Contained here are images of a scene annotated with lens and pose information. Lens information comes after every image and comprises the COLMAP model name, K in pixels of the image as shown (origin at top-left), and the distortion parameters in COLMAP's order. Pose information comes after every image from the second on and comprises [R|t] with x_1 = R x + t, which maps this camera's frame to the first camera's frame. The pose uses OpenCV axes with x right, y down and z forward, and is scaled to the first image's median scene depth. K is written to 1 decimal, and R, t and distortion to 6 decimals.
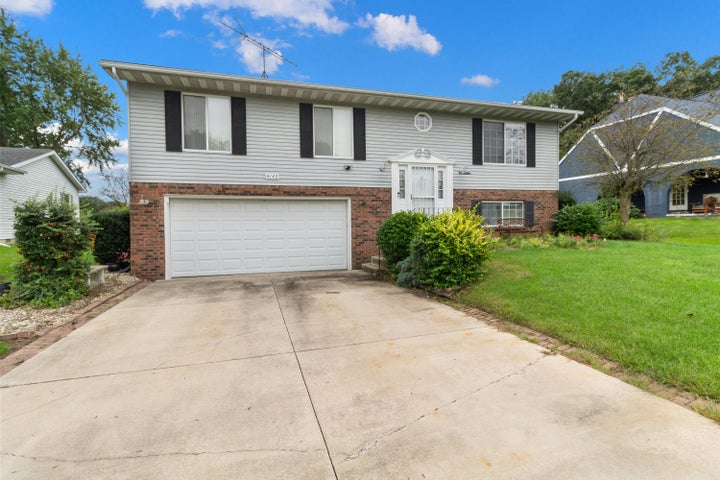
lens RADIAL K [[339.4, 0, 356.0], [0, 339.4, 225.5], [0, 0, 1]] dist [-0.001197, -0.000063]
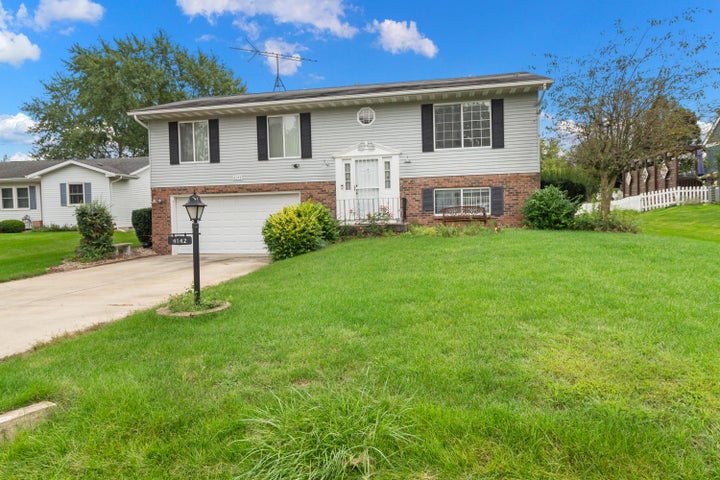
lens RADIAL K [[294.6, 0, 360.0], [0, 294.6, 212.0], [0, 0, 1]] dist [0.000409, 0.000000]
pose [[0.913603, -0.011055, -0.406456, 0.550247], [0.010893, 0.999937, -0.002714, -0.007134], [0.406461, -0.001948, 0.913666, 0.159327]]
